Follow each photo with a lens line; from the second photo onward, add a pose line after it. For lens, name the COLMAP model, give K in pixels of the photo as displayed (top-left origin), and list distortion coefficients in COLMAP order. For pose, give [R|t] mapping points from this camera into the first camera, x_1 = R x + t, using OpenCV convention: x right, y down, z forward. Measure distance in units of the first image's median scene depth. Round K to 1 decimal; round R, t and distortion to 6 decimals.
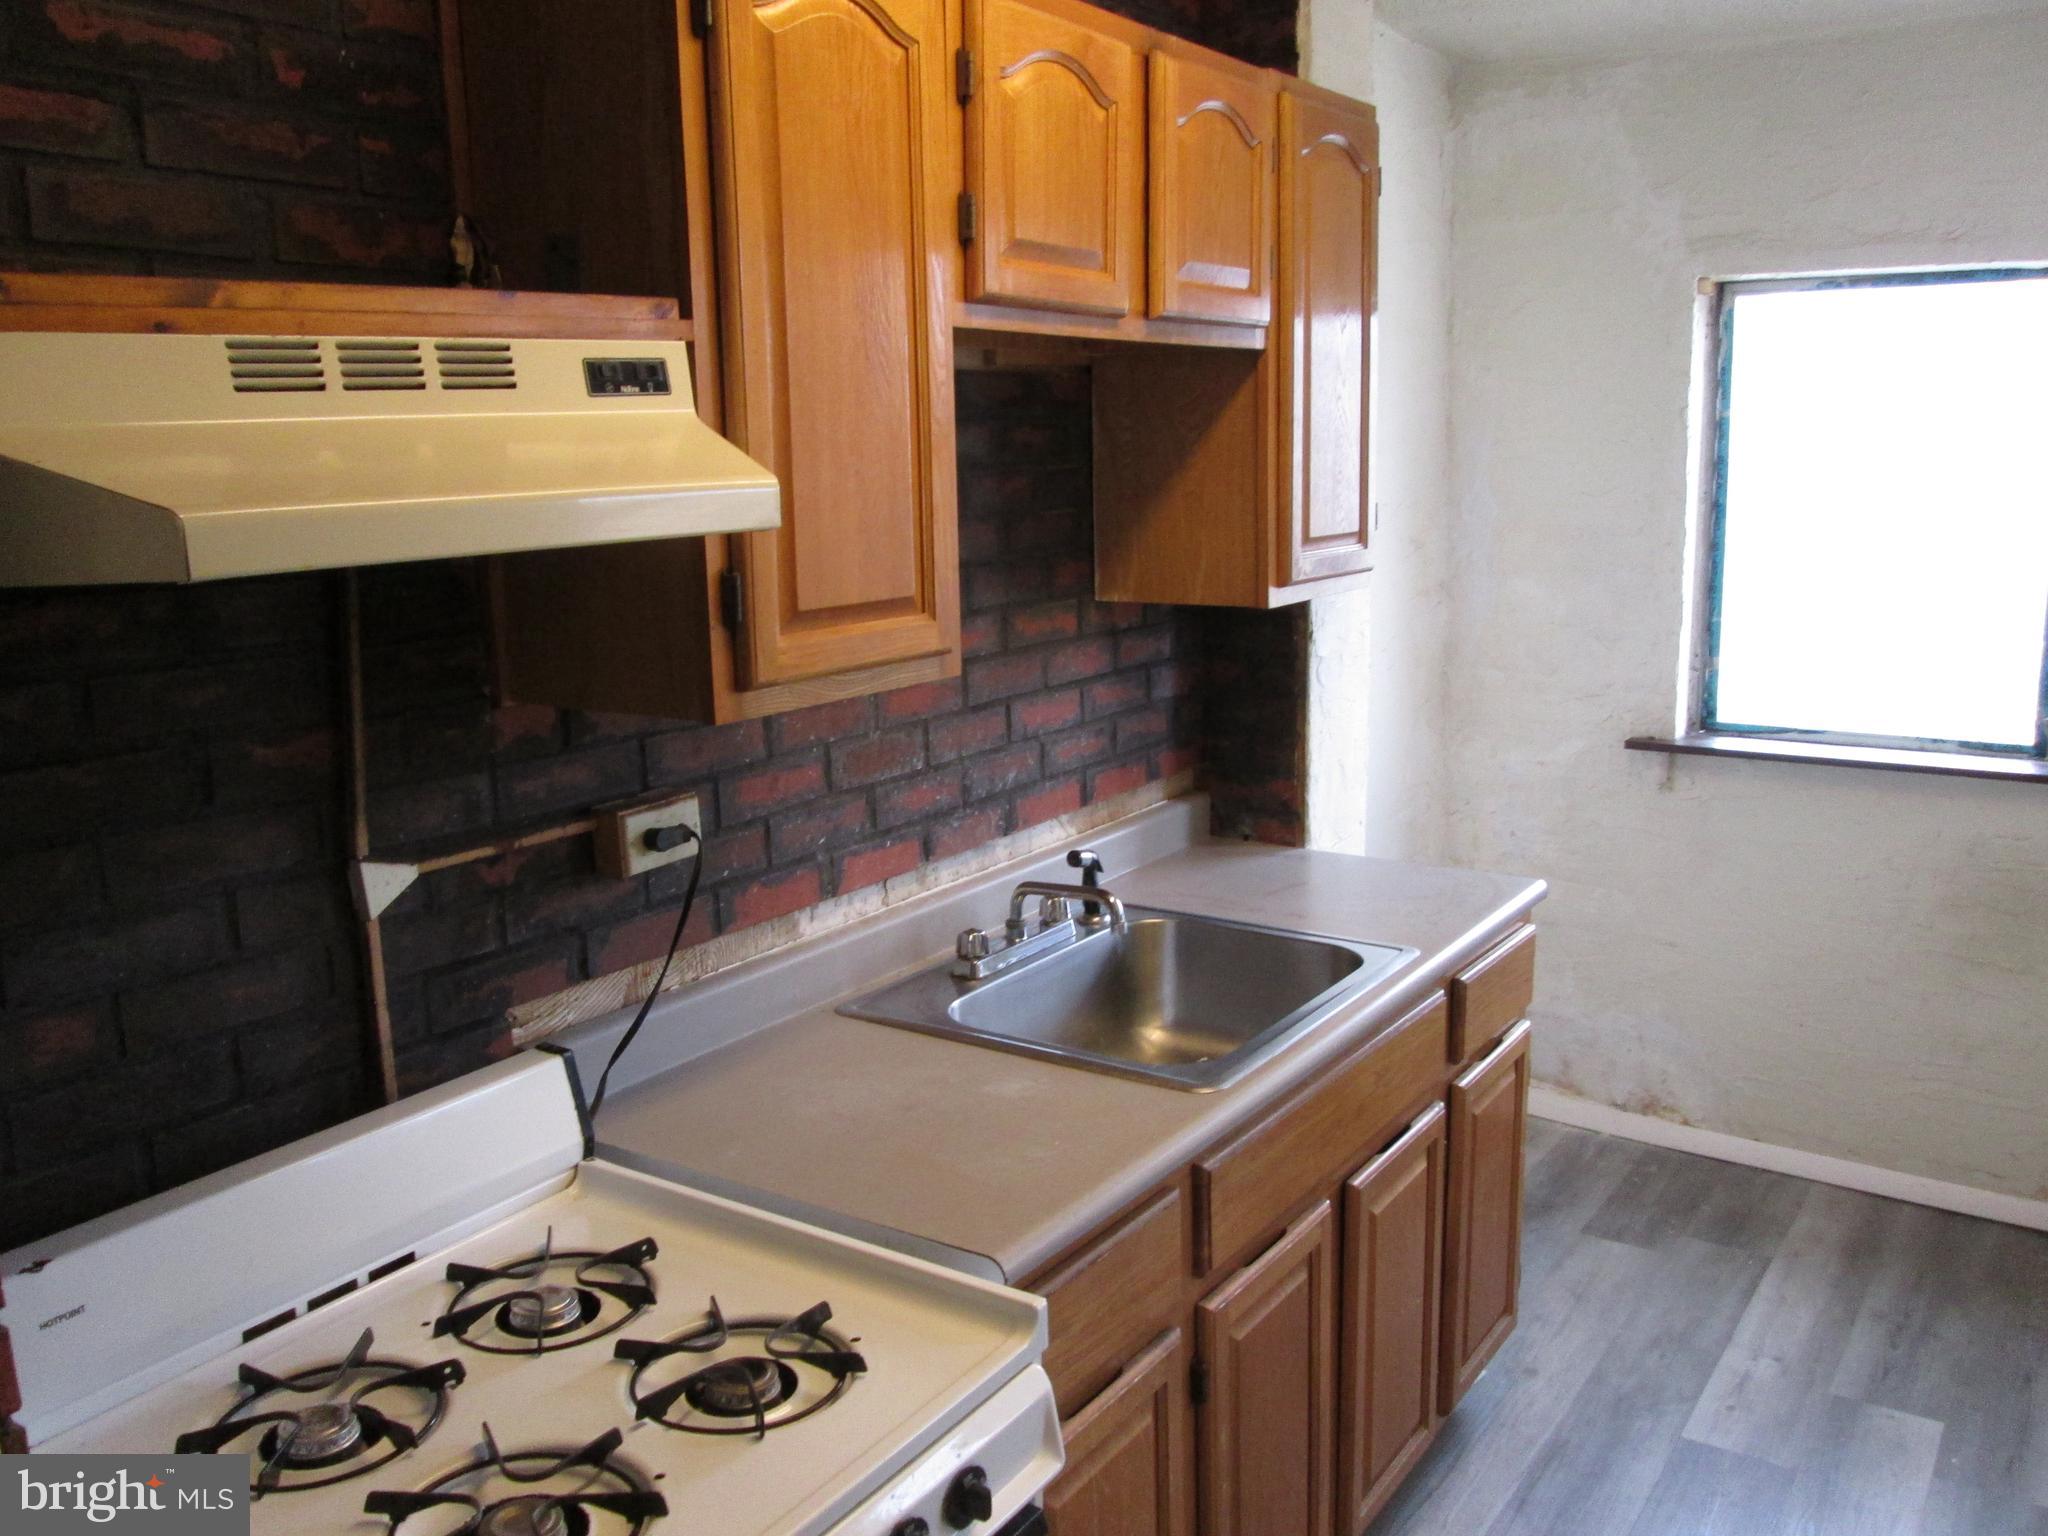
lens RADIAL K [[1700.1, 0, 1026.1], [0, 1700.1, 736.9], [0, 0, 1]] dist [-0.047996, 0.027532]
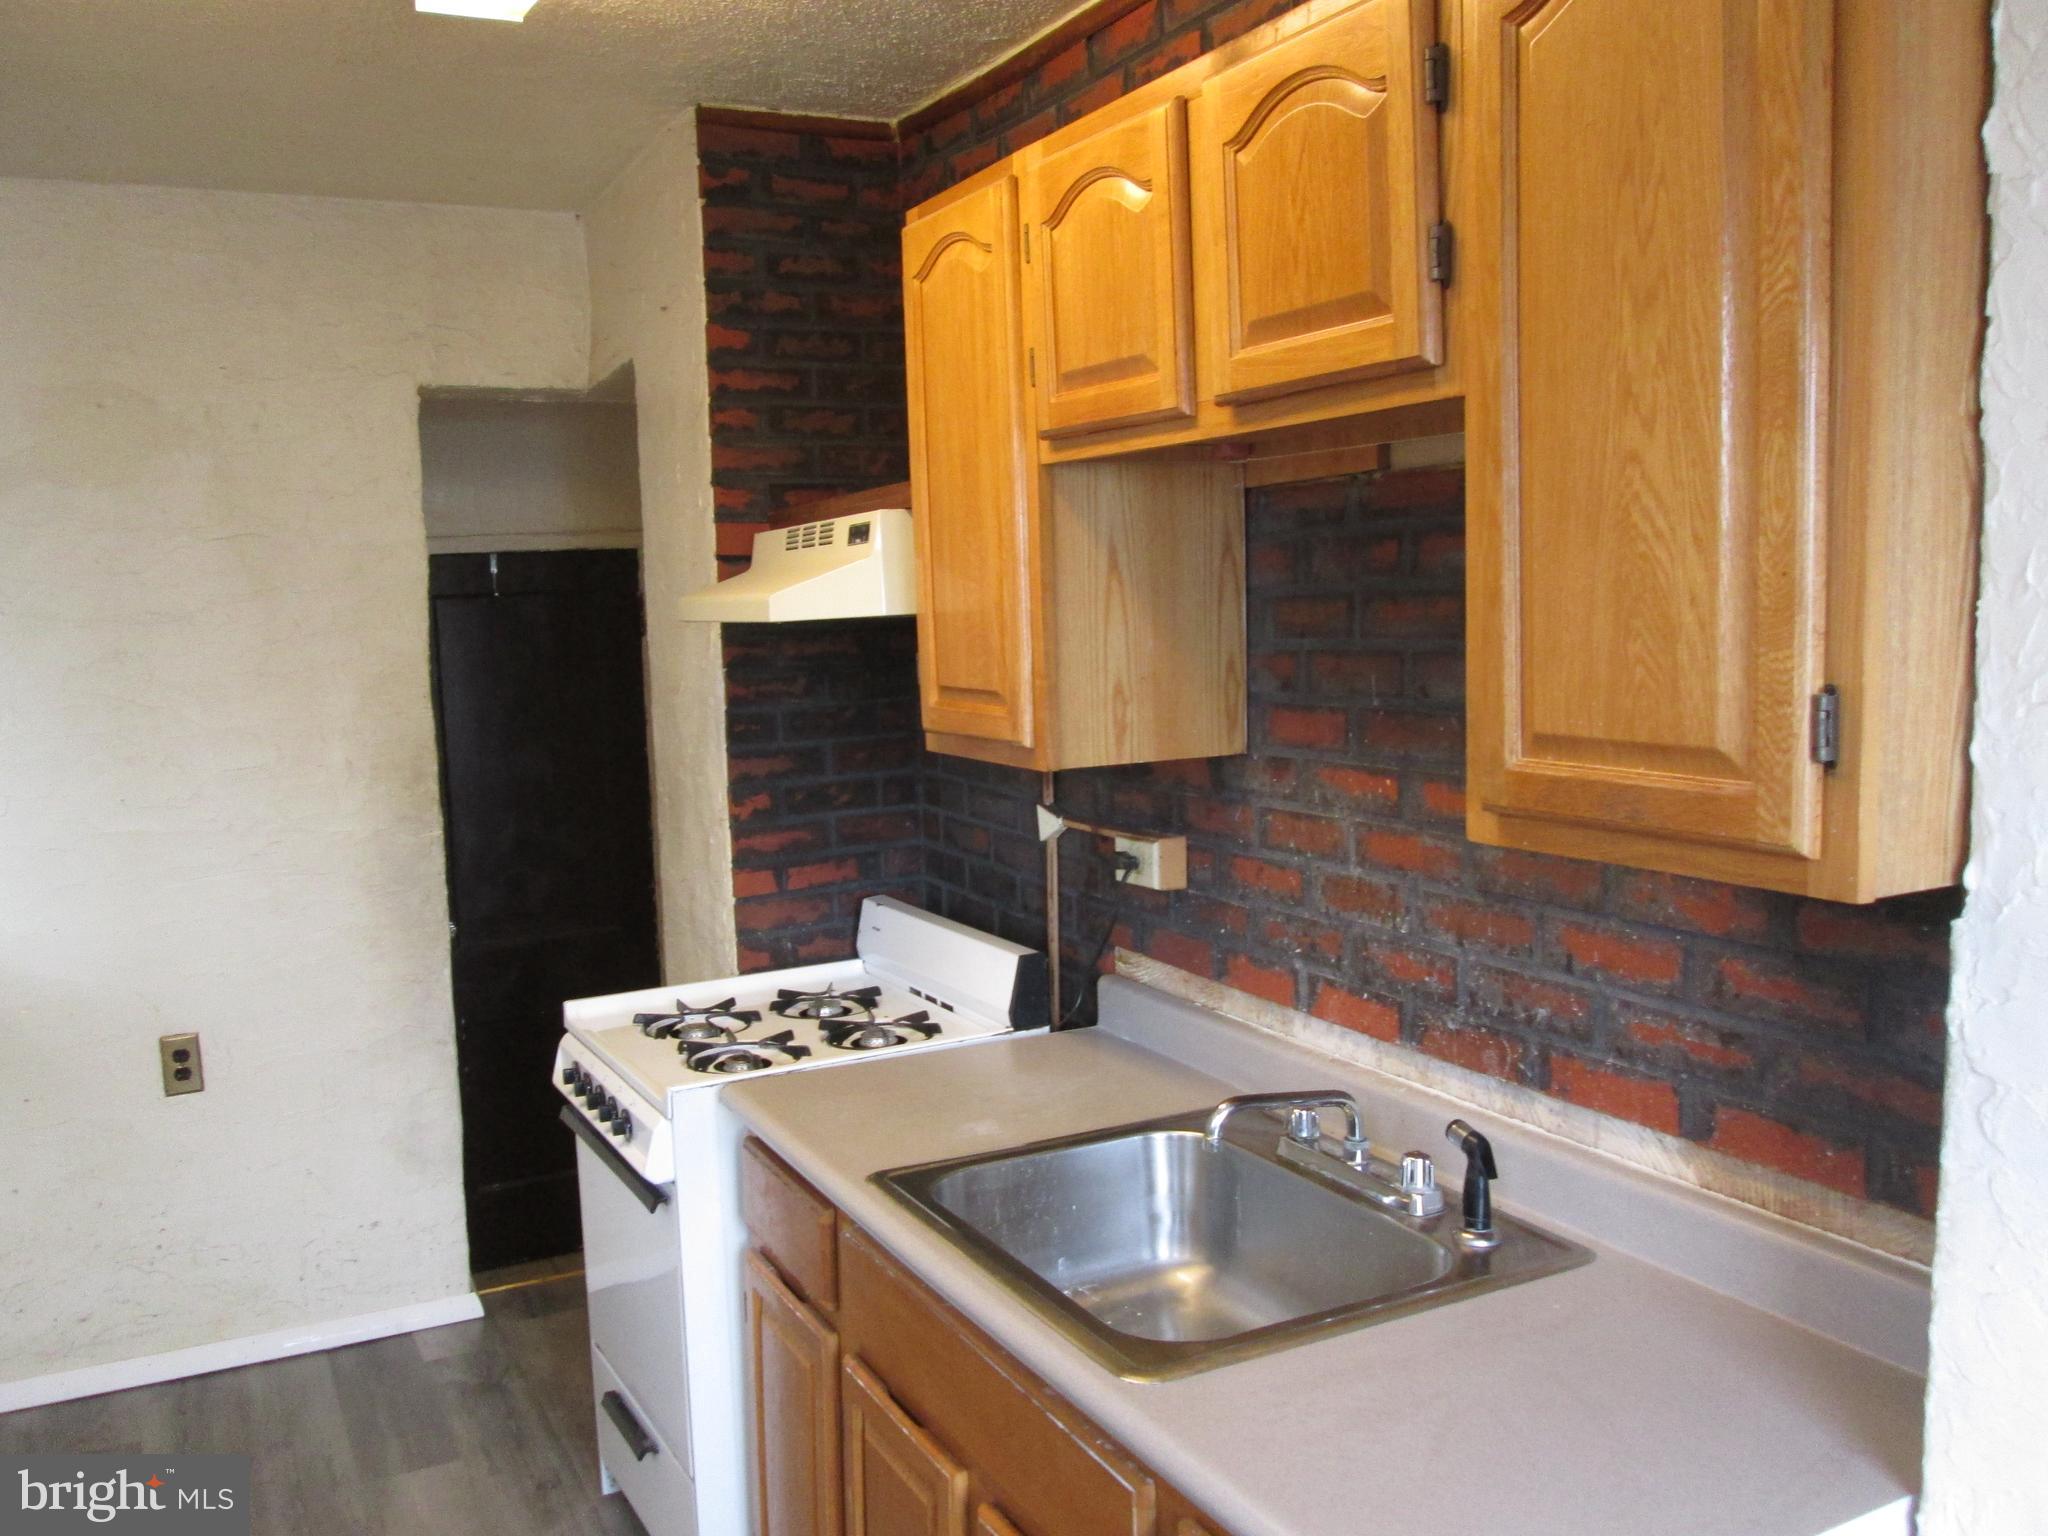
lens RADIAL K [[1700.1, 0, 1015.4], [0, 1700.1, 763.8], [0, 0, 1]] dist [-0.047996, 0.027532]
pose [[-0.473766, 0.127626, -0.871354, 0.807076], [-0.114636, 0.972087, 0.204709, -0.228964], [0.873157, 0.196873, -0.445912, 1.261392]]
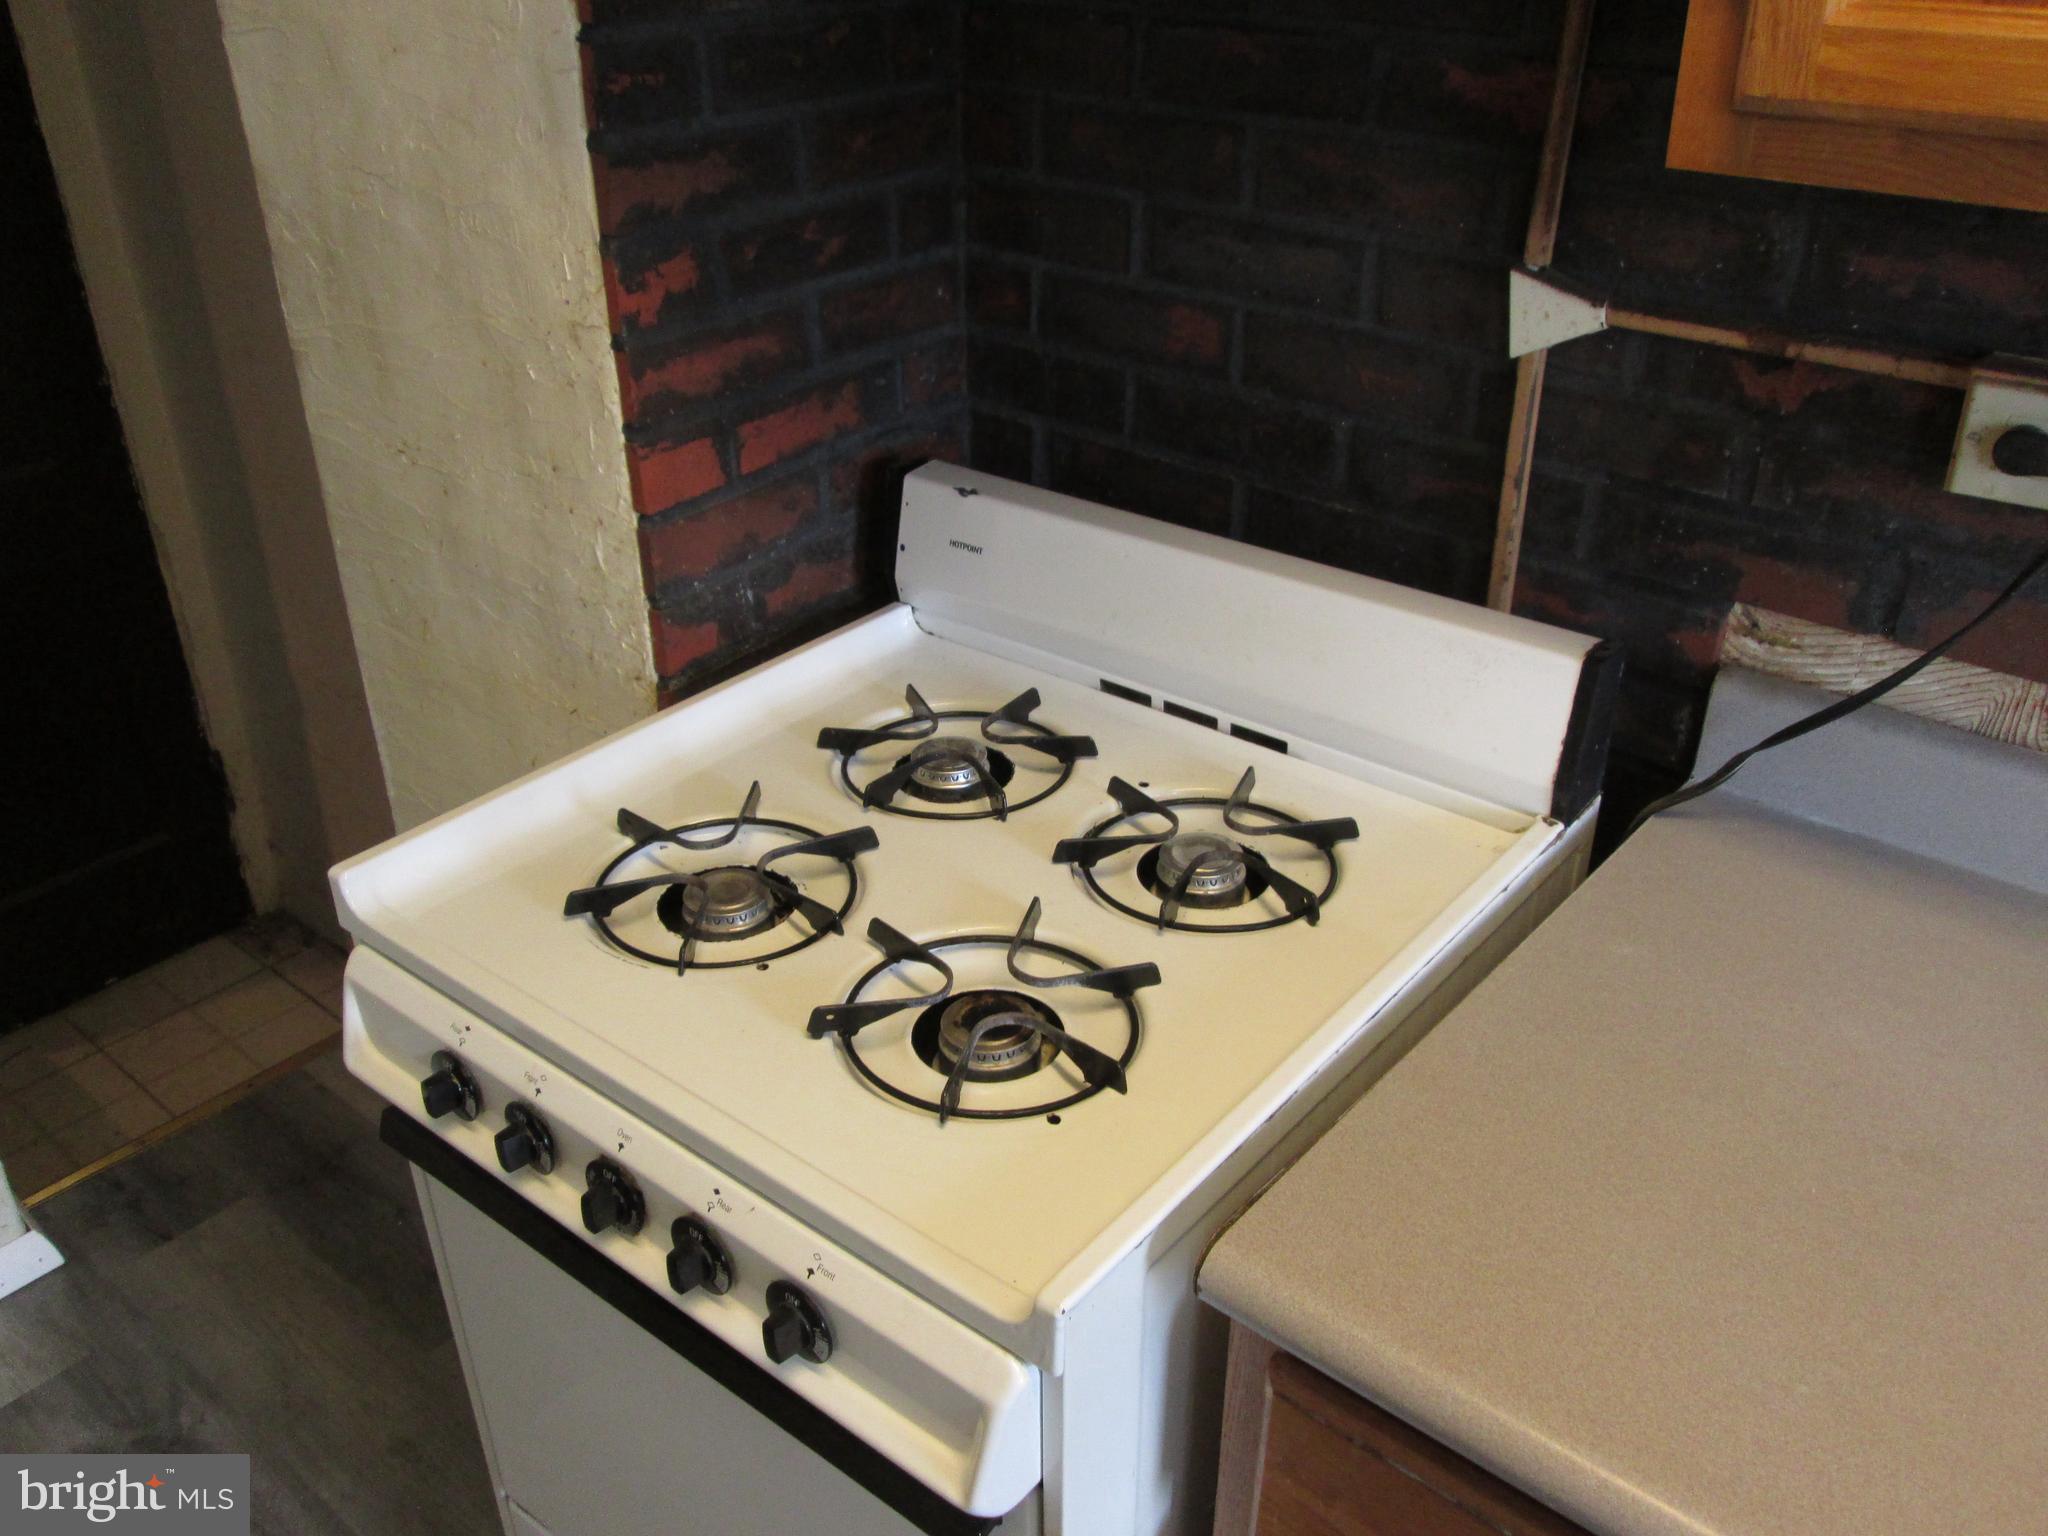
lens RADIAL K [[1700.1, 0, 1017.3], [0, 1700.1, 771.3], [0, 0, 1]] dist [-0.047996, 0.027532]
pose [[-0.101161, 0.500914, -0.859565, 0.250934], [-0.163837, 0.843812, 0.511016, -0.056004], [0.981287, 0.192524, -0.003293, 0.607221]]
